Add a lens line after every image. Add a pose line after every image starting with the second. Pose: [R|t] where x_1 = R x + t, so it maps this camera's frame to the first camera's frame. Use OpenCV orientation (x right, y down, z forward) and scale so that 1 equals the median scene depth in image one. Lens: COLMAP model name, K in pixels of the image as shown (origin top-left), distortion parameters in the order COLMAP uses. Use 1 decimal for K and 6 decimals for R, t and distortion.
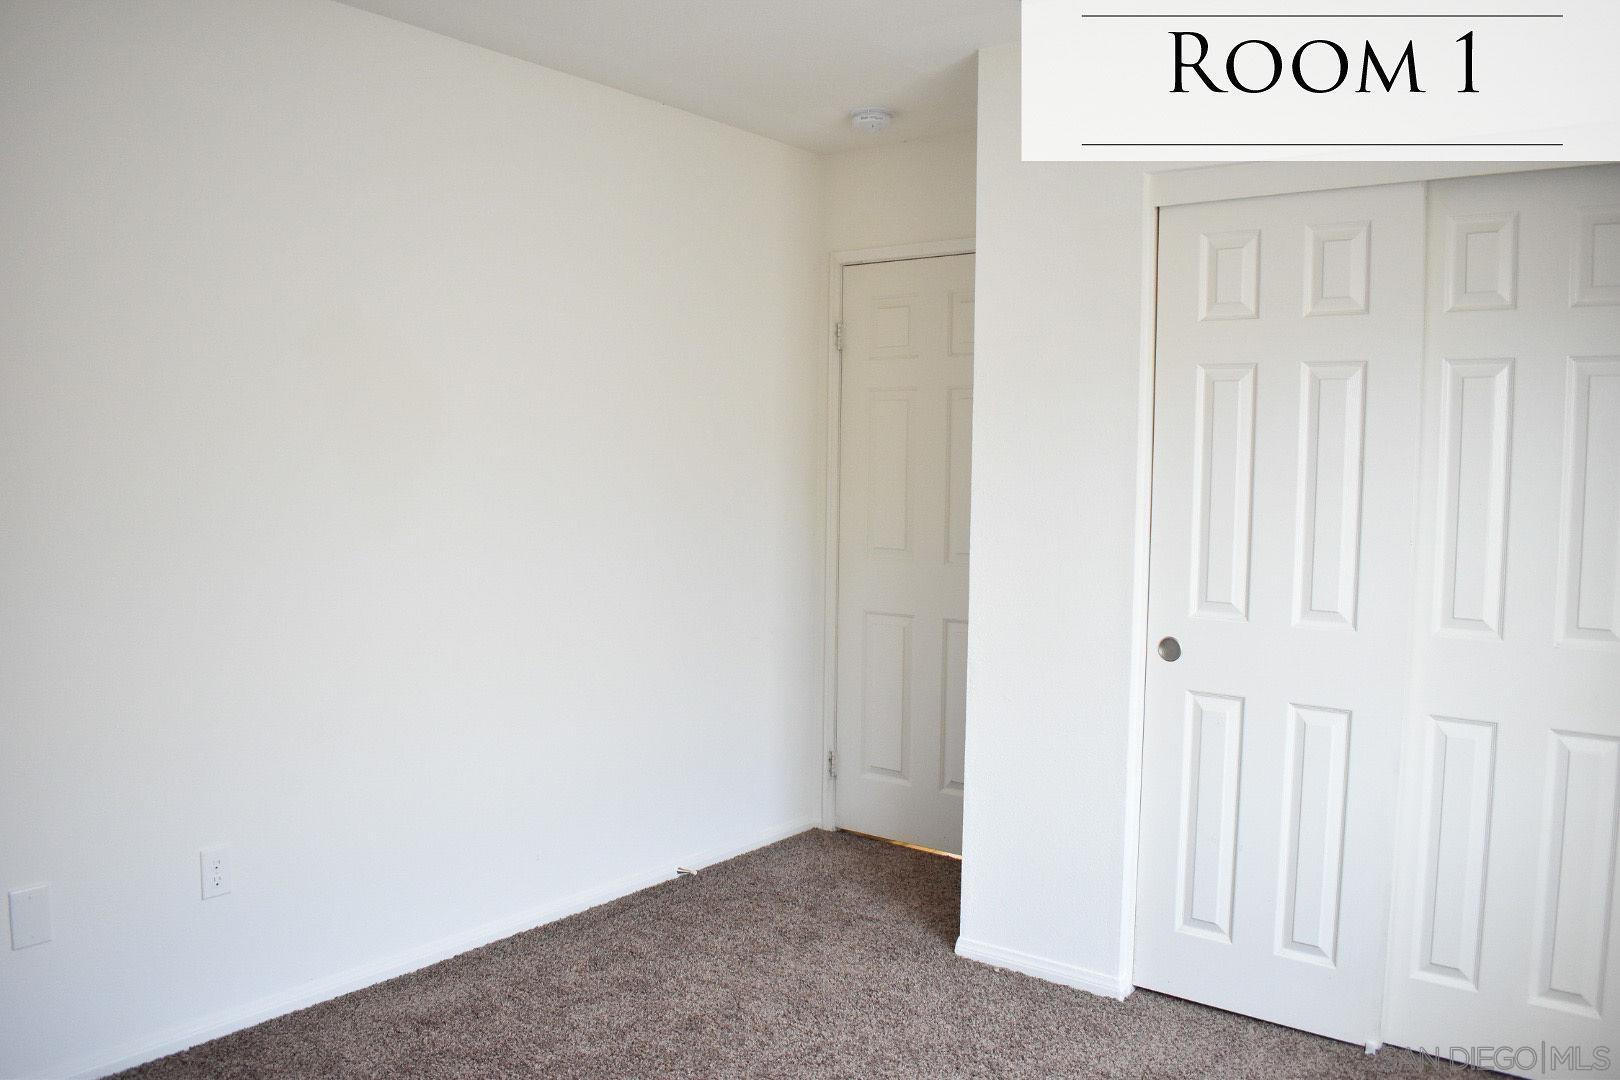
lens RADIAL K [[1258.6, 0, 810.0], [0, 1258.6, 540.0], [0, 0, 1]] dist [-0.095979, 0.007351]
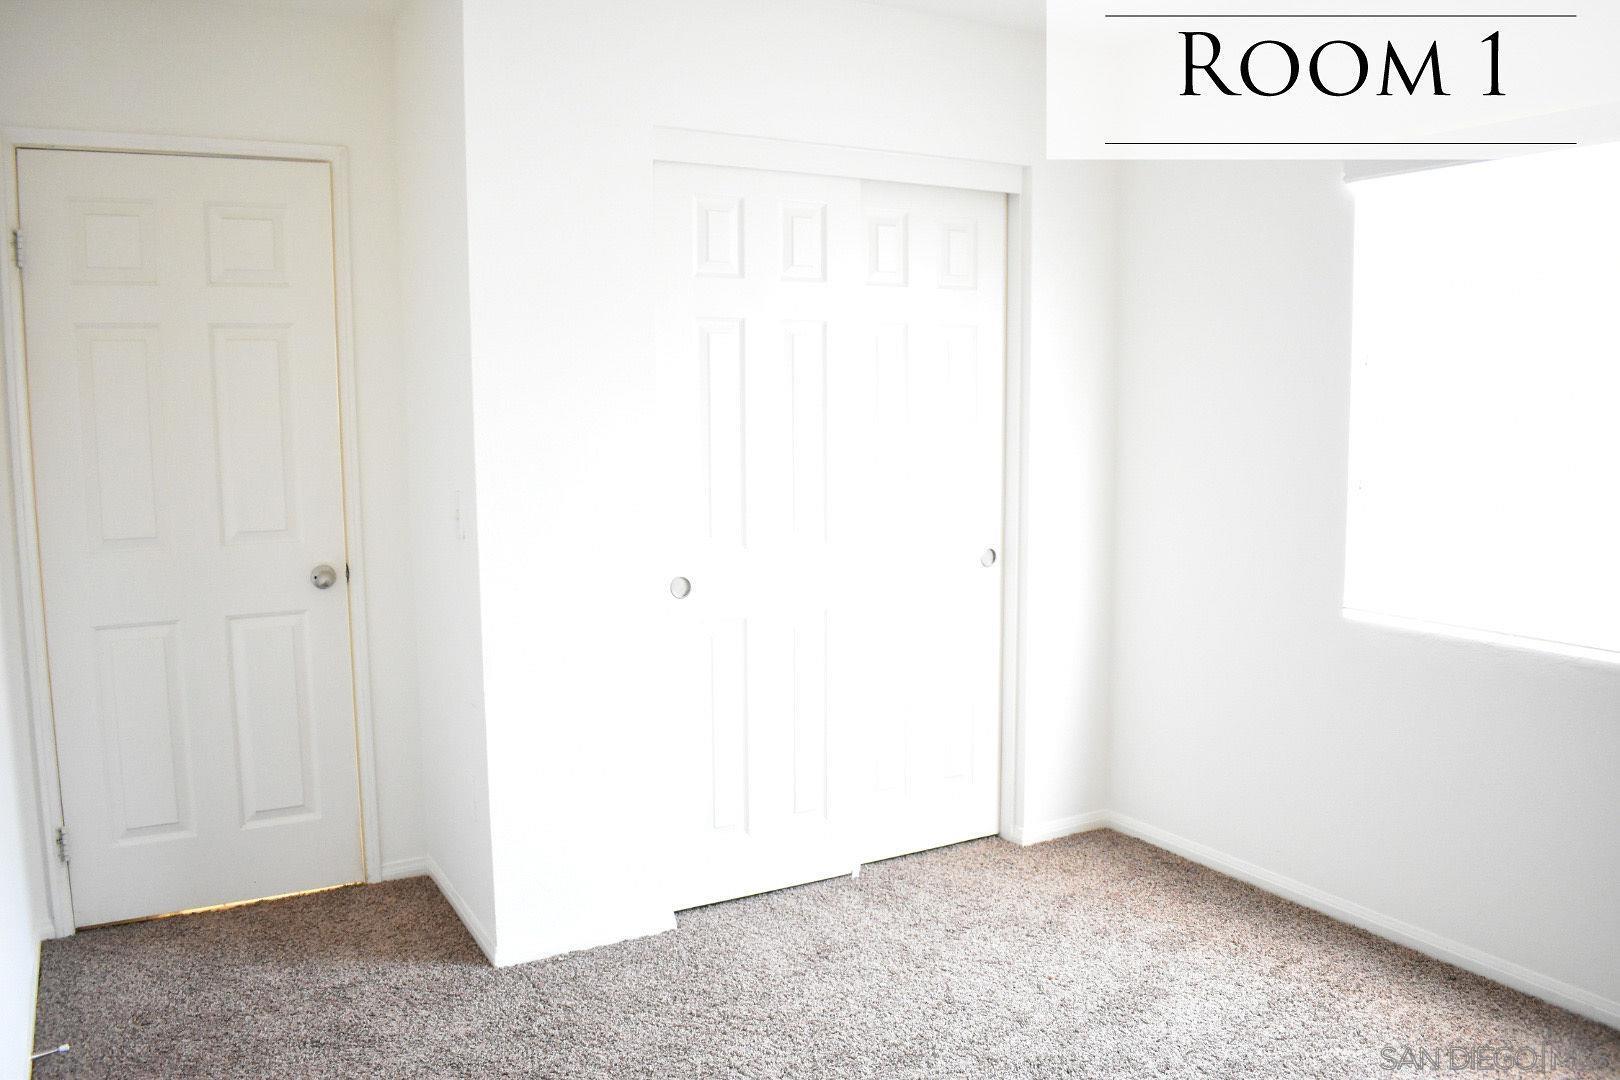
lens RADIAL K [[1258.6, 0, 810.0], [0, 1258.6, 540.0], [0, 0, 1]] dist [-0.095979, 0.007351]
pose [[0.382502, -0.121944, 0.915872, -0.529592], [0.072498, 0.992157, 0.101823, -0.044009], [-0.921106, 0.027452, 0.388343, 0.401038]]
